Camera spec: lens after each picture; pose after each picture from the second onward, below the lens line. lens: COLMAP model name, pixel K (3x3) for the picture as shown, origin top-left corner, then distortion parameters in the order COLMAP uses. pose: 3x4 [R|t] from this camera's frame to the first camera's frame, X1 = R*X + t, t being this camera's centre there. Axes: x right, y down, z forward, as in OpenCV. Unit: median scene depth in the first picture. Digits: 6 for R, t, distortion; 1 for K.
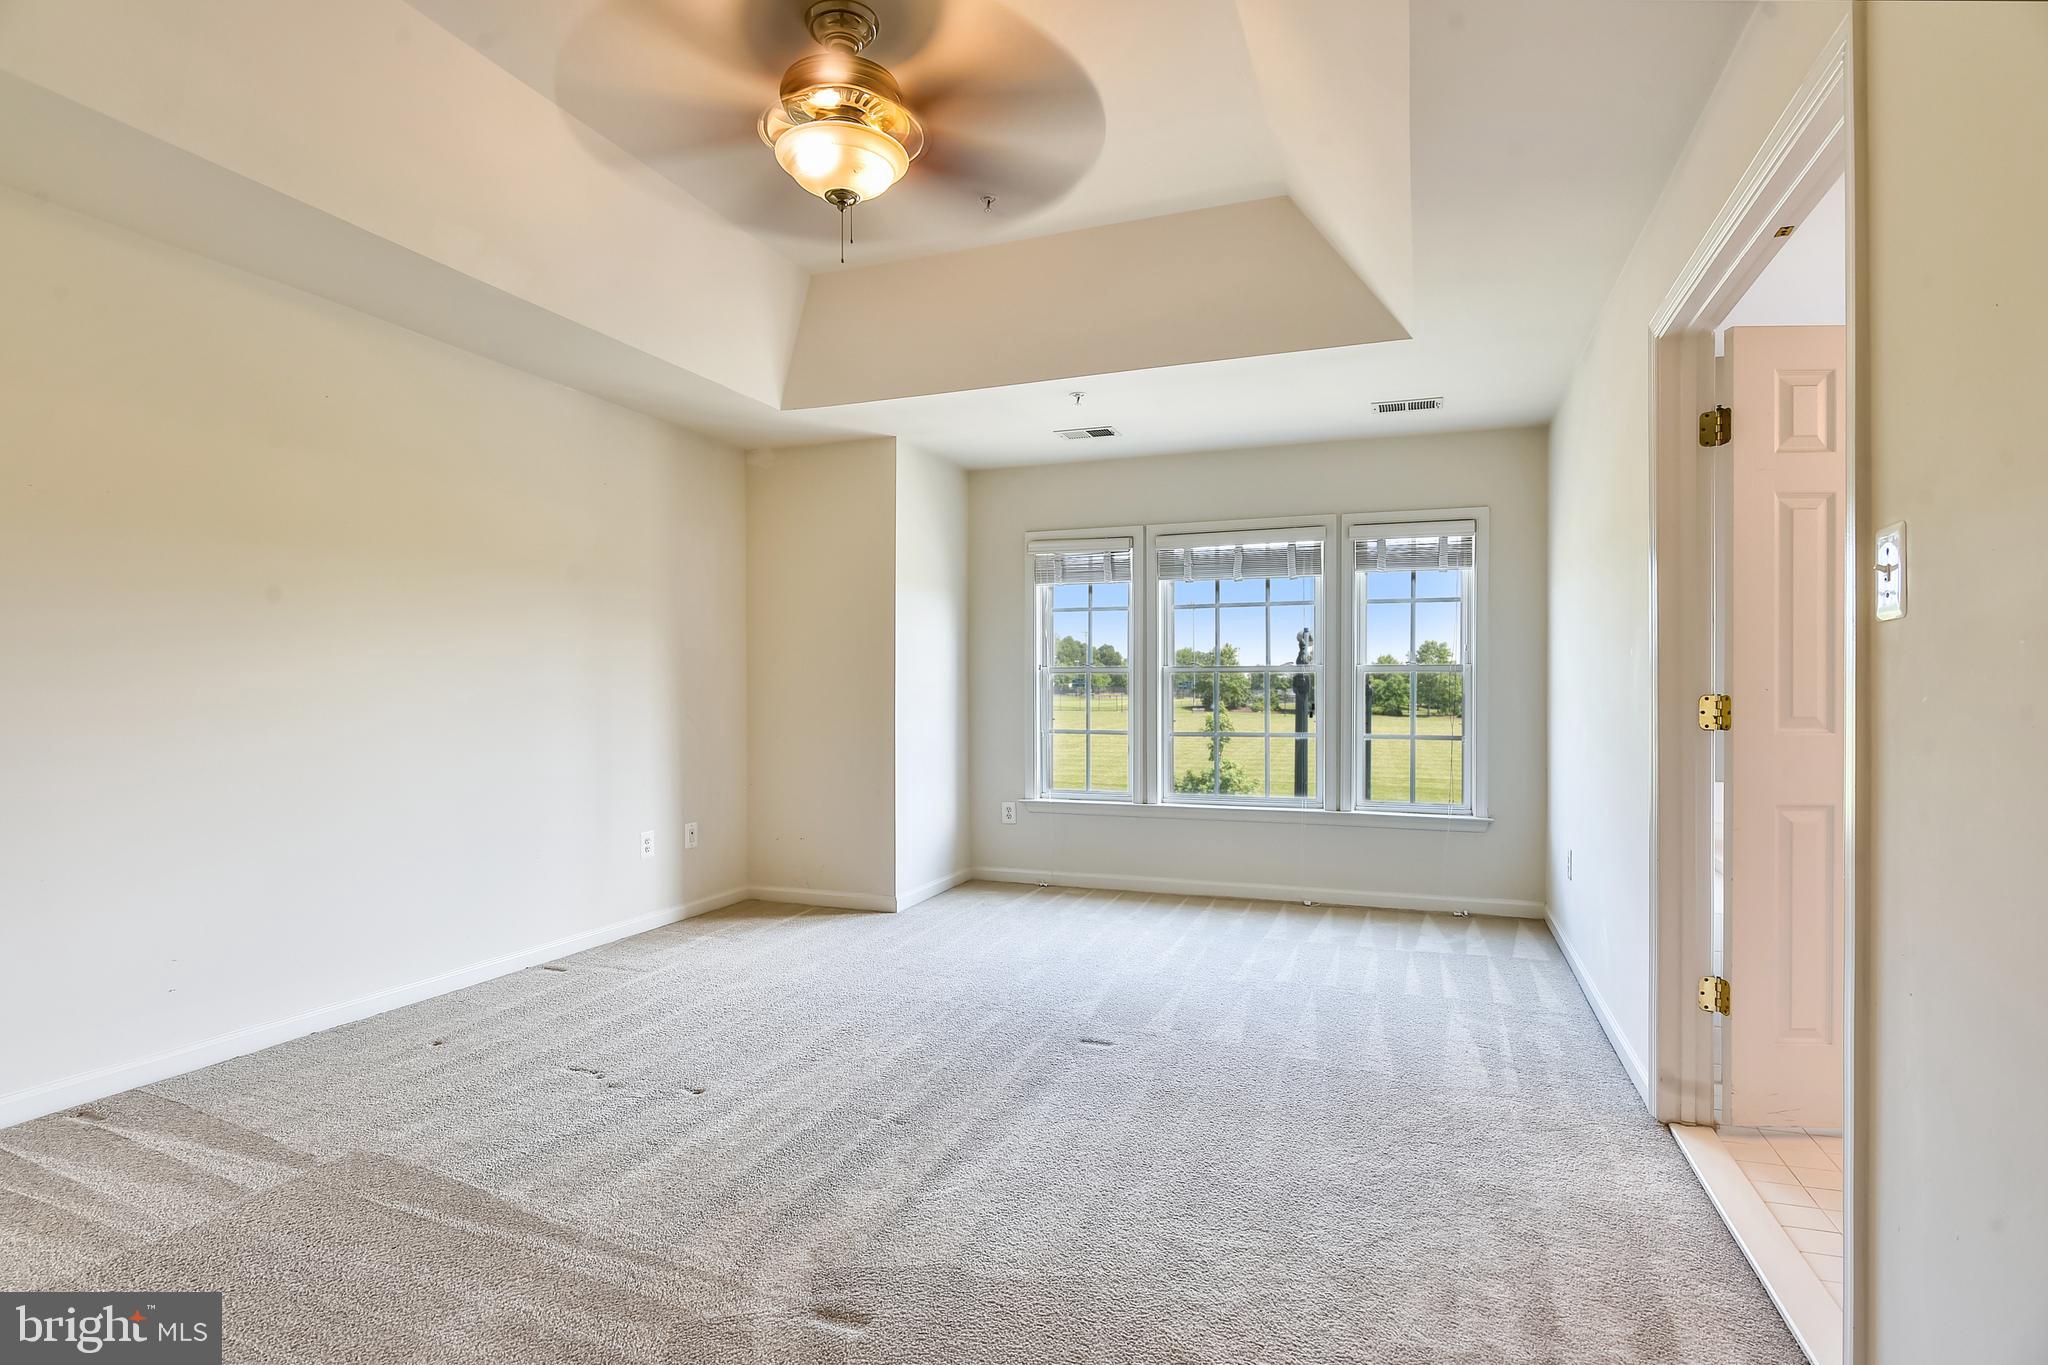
lens RADIAL K [[1022.0, 0, 1014.9], [0, 1022.0, 689.5], [0, 0, 1]] dist [-0.006163, -0.000632]
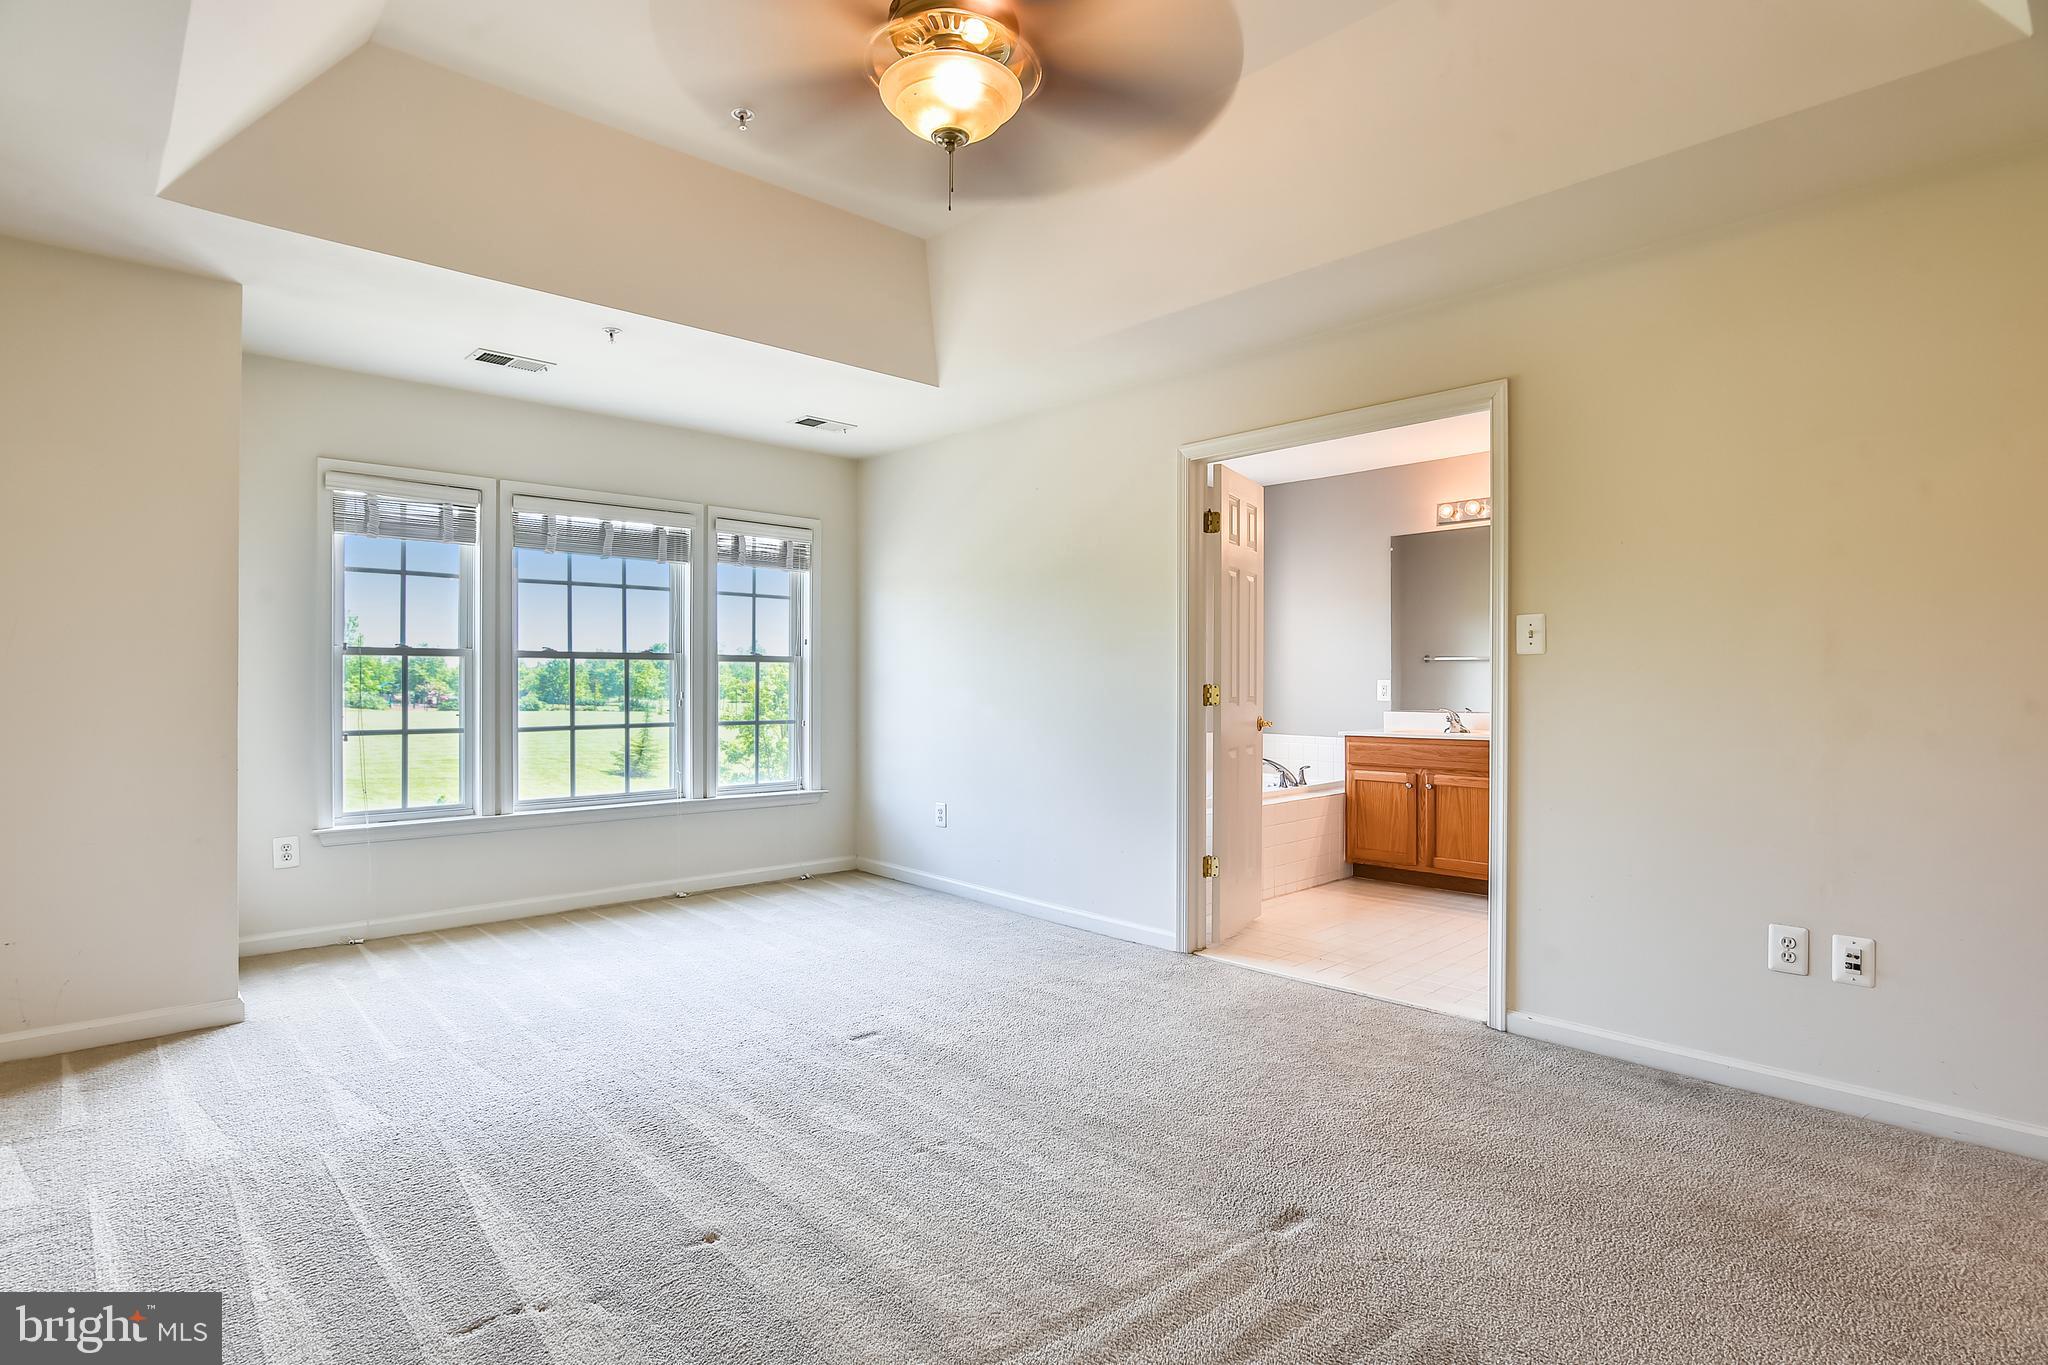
lens RADIAL K [[1046.1, 0, 1024.0], [0, 1046.1, 682.5], [0, 0, 1]] dist [0.003601, 0.000108]
pose [[0.448036, -0.001374, 0.894014, -0.466885], [-0.005286, 0.999977, 0.004186, -0.001771], [-0.894000, -0.006601, 0.448019, 0.250363]]
